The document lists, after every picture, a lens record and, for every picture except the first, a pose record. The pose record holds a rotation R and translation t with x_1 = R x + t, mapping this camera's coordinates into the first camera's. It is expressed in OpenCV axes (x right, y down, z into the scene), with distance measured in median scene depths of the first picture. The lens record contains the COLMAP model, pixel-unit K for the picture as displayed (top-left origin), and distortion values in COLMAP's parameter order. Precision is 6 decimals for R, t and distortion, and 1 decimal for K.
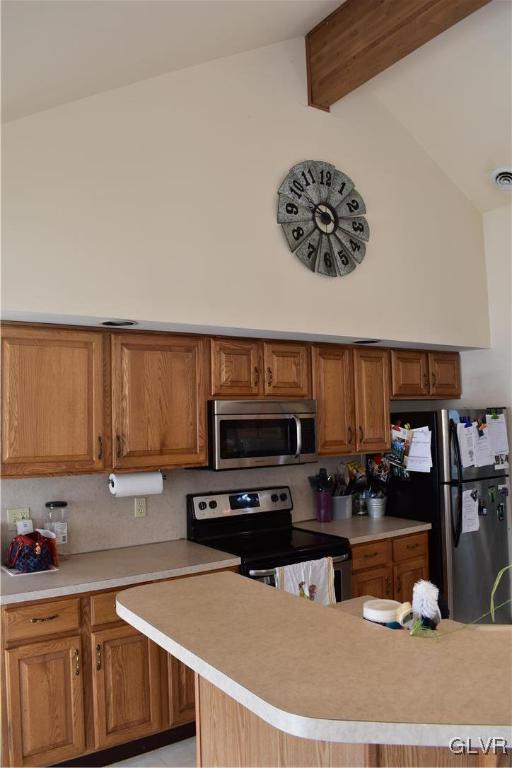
lens RADIAL K [[611.0, 0, 257.1], [0, 611.0, 383.7], [0, 0, 1]] dist [-0.082704, -0.001569]
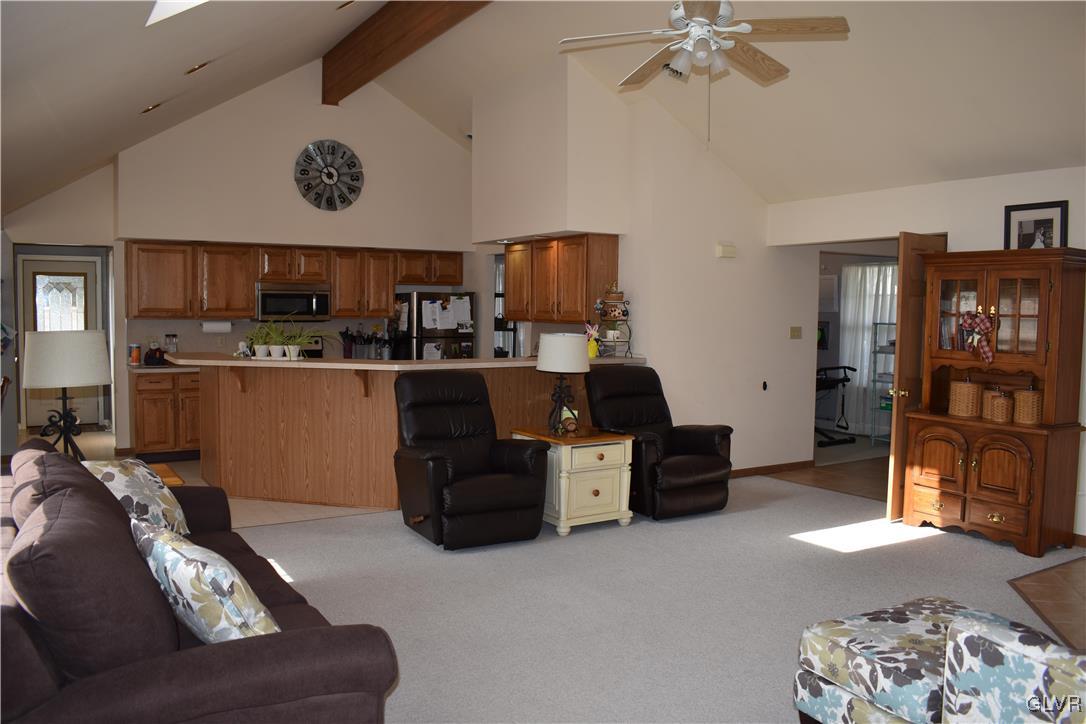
lens RADIAL K [[864.0, 0, 543.0], [0, 864.0, 360.0], [0, 0, 1]] dist [-0.082704, -0.001569]
pose [[0.997661, 0.038039, -0.056800, 0.849630], [-0.030873, 0.992038, 0.122097, -0.072819], [0.060992, -0.120058, 0.990892, -1.363353]]
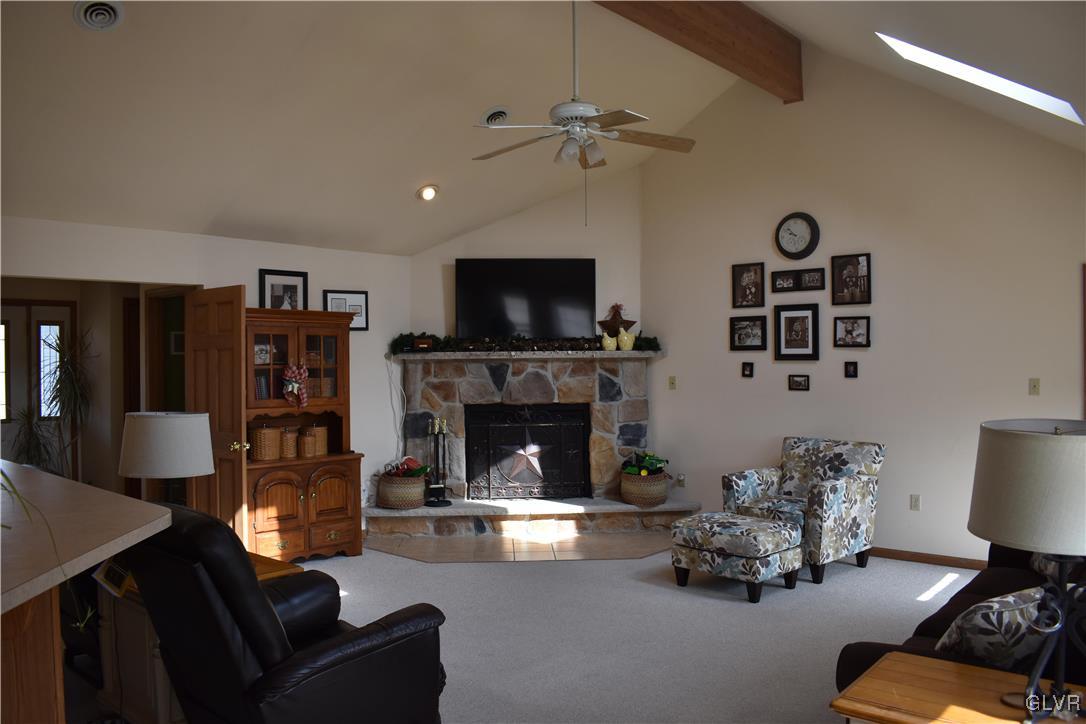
lens RADIAL K [[864.0, 0, 543.7], [0, 864.0, 364.6], [0, 0, 1]] dist [-0.082704, -0.001569]
pose [[-0.245551, 0.018675, 0.969204, -1.678550], [-0.046873, 0.998416, -0.031113, 0.170603], [-0.968250, -0.053069, -0.244287, 2.004439]]
